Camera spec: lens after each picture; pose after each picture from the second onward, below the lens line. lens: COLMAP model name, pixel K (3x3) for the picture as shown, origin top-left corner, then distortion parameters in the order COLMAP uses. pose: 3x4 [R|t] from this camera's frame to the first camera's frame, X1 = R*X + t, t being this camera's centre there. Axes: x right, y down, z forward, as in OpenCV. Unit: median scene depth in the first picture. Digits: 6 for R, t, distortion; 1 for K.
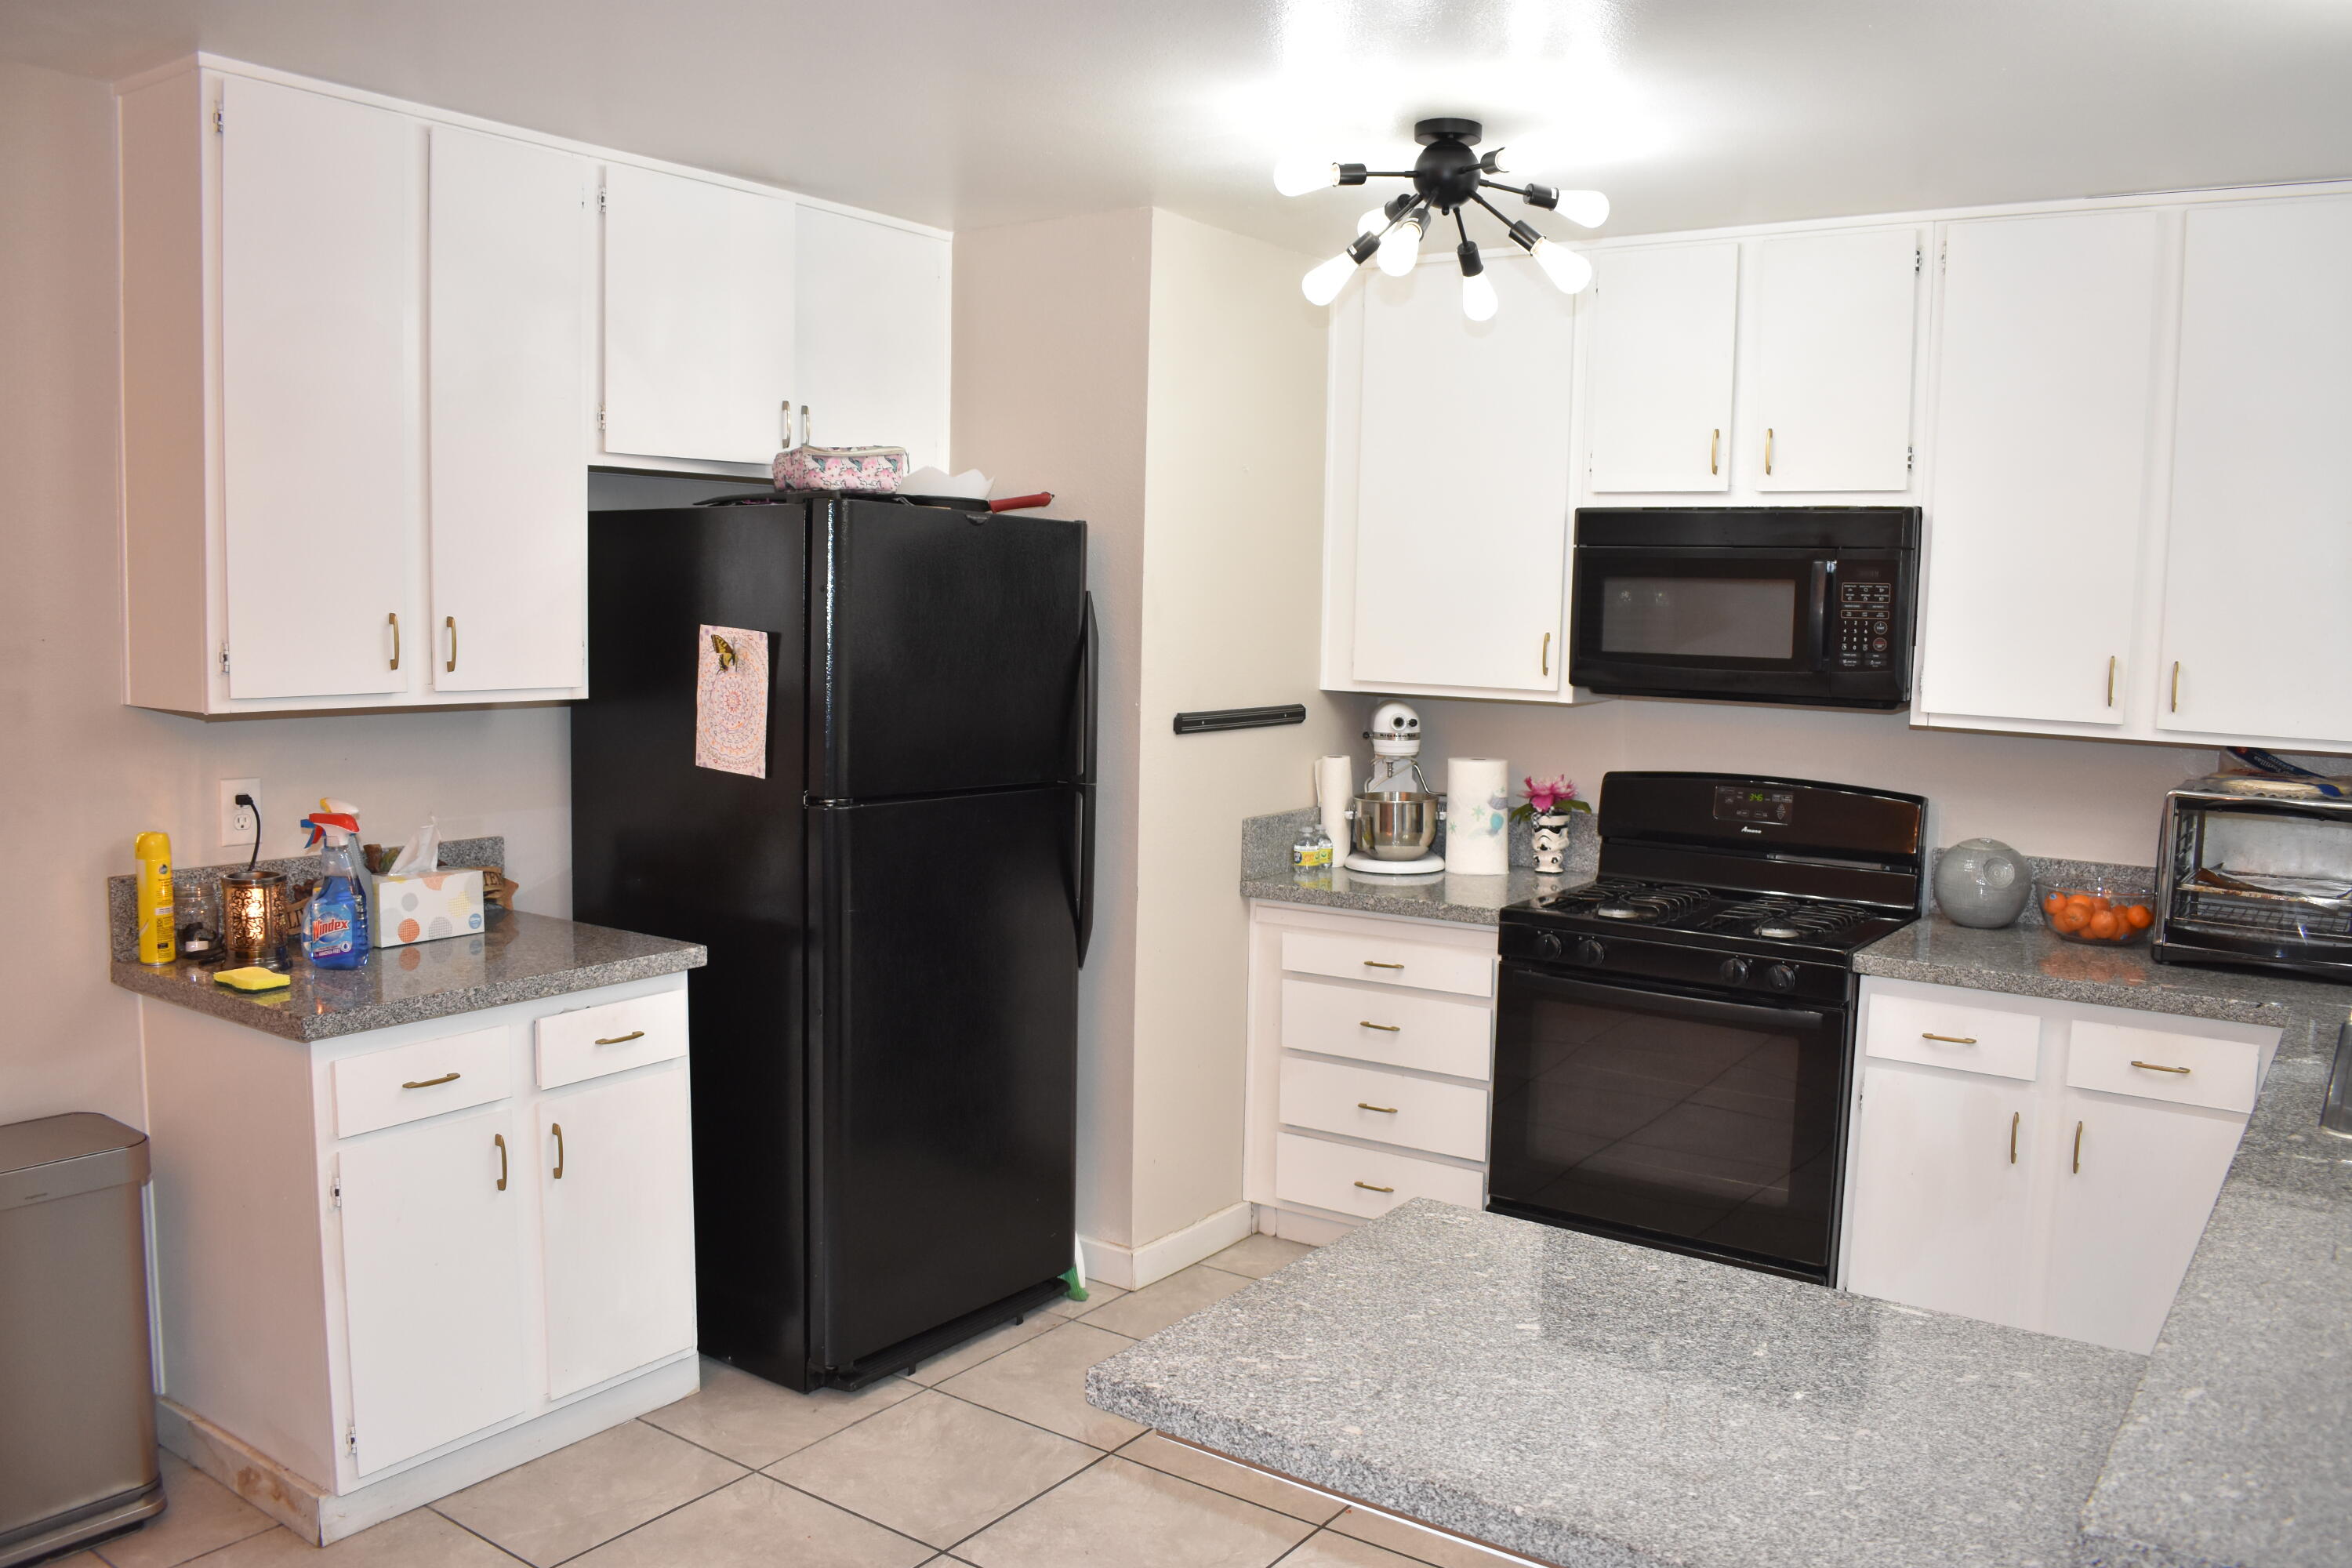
lens RADIAL K [[1829.2, 0, 1178.4], [0, 1829.2, 783.7], [0, 0, 1]] dist [-0.090908, 0.008322]
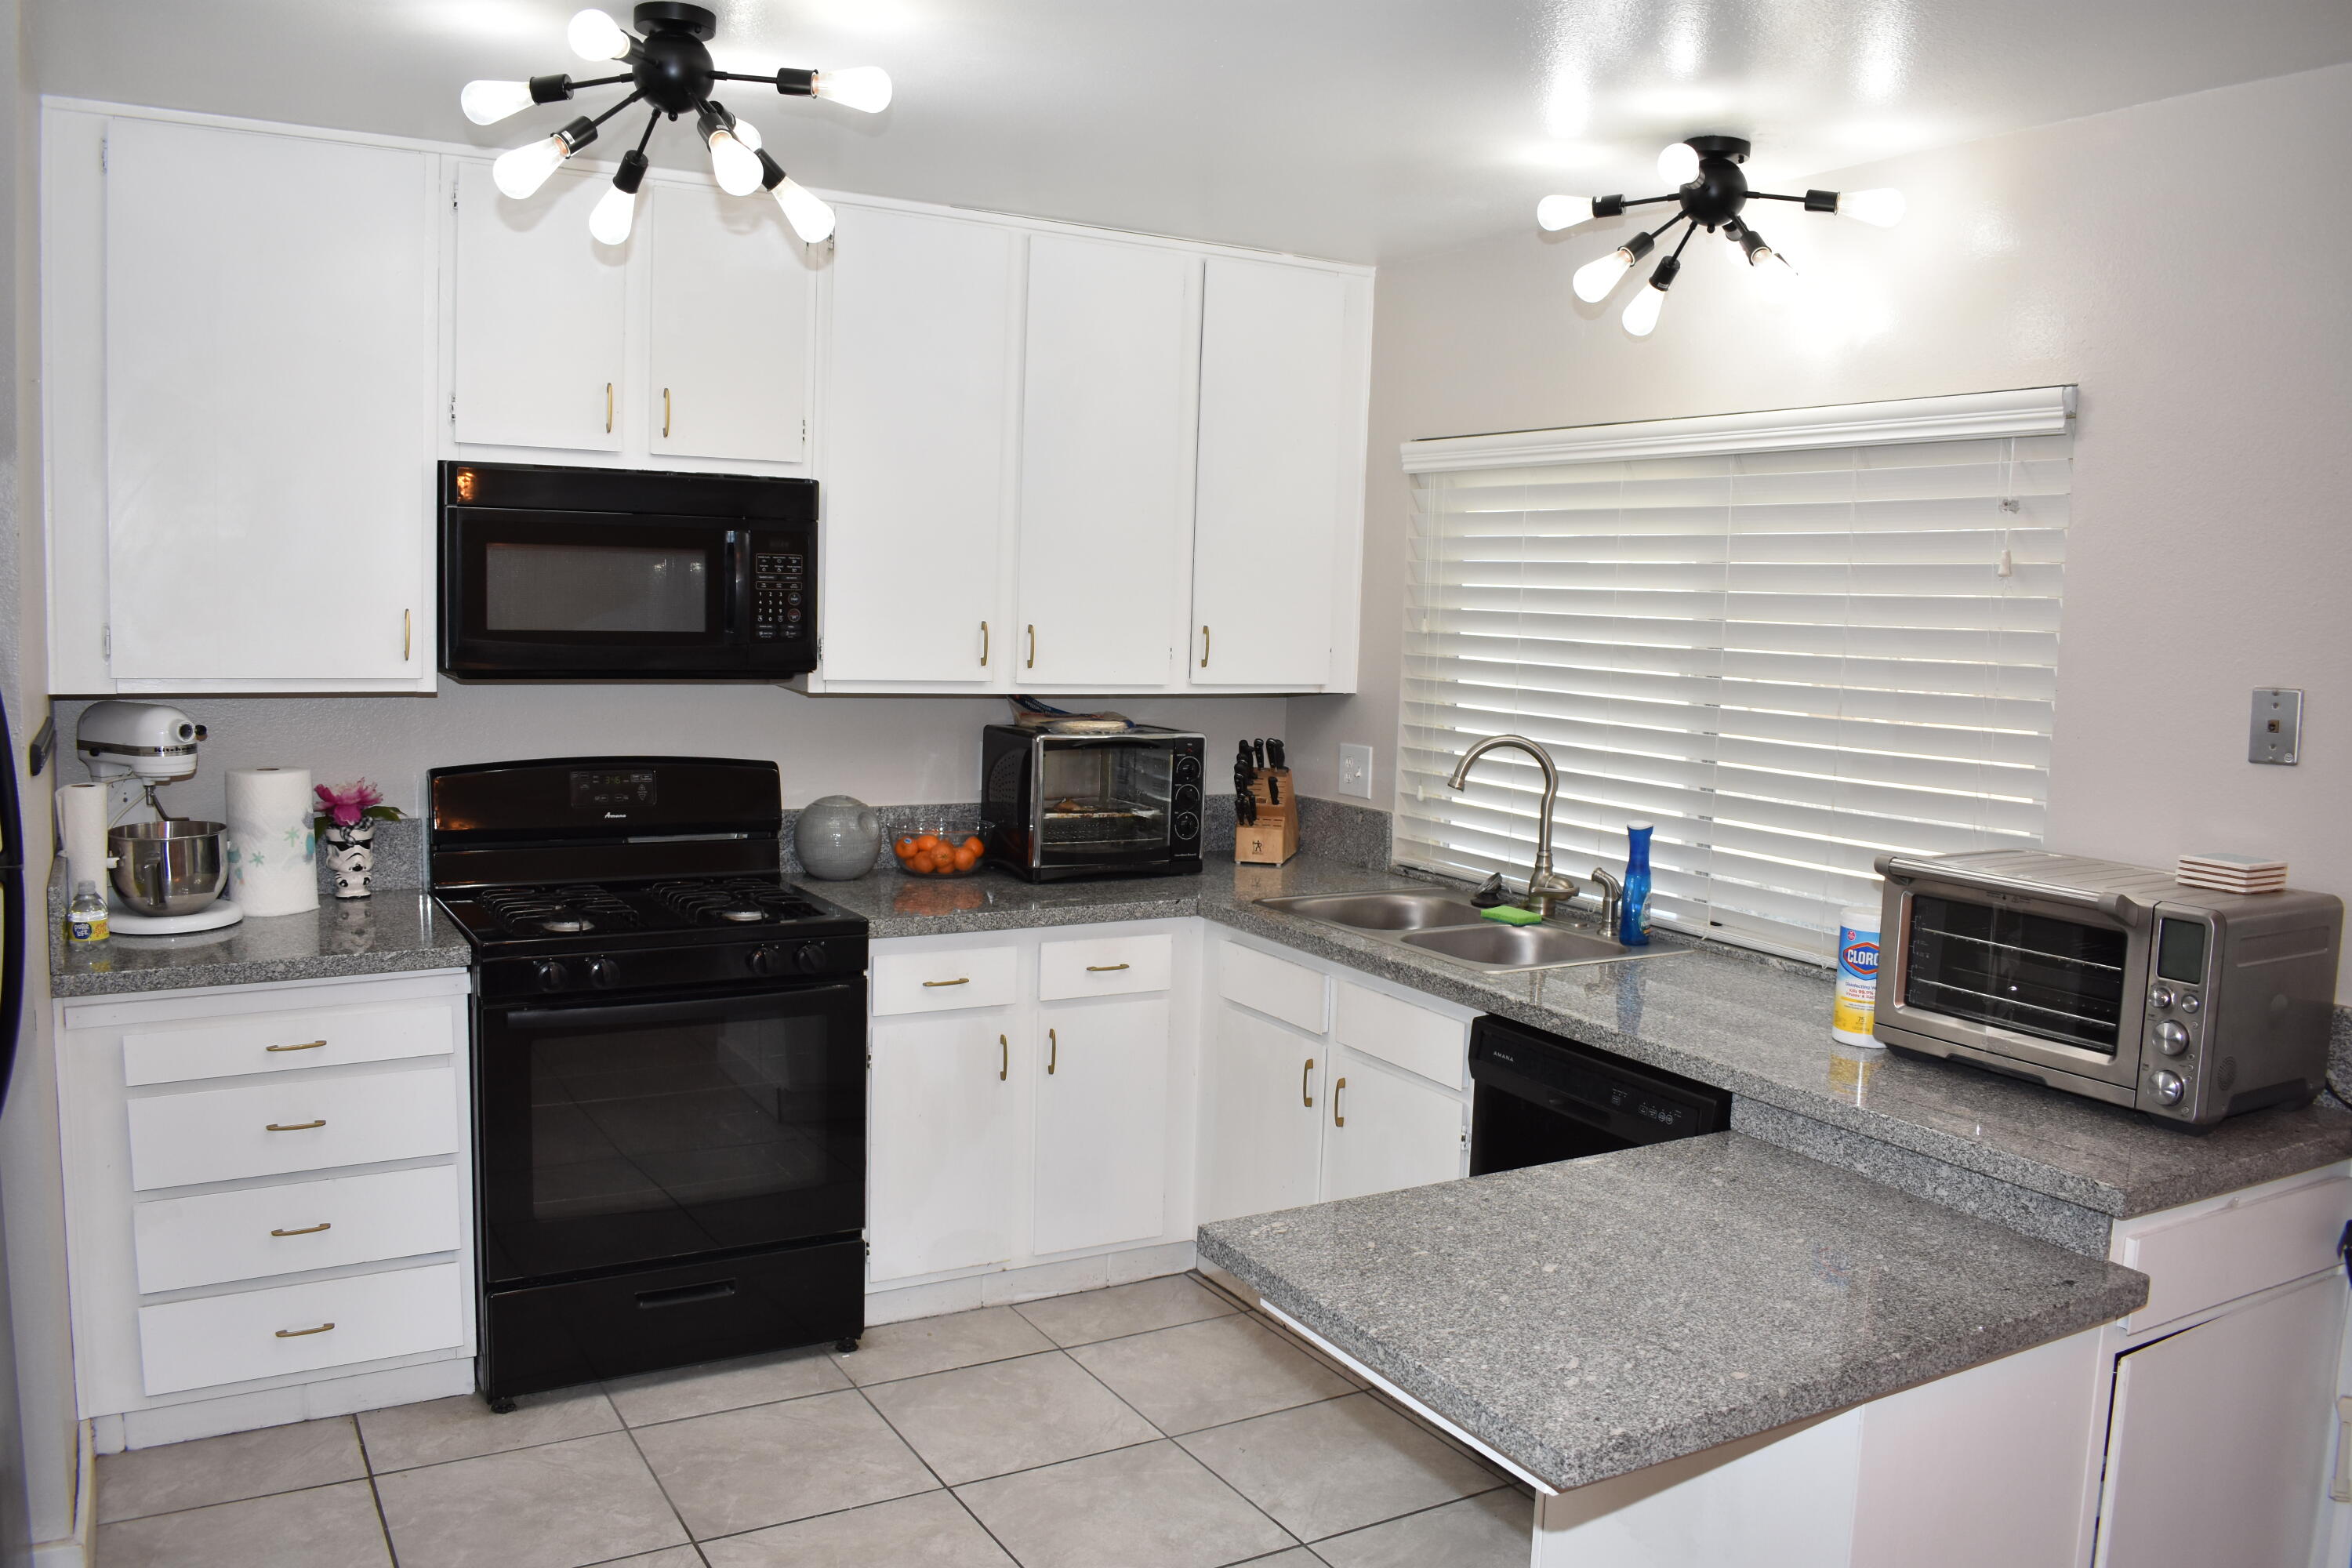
lens RADIAL K [[1829.2, 0, 1178.3], [0, 1829.2, 784.7], [0, 0, 1]] dist [-0.090908, 0.008322]
pose [[0.410276, -0.104456, 0.905960, -0.436840], [0.069564, 0.994109, 0.083116, -0.050706], [-0.909305, 0.028922, 0.415125, 0.369823]]
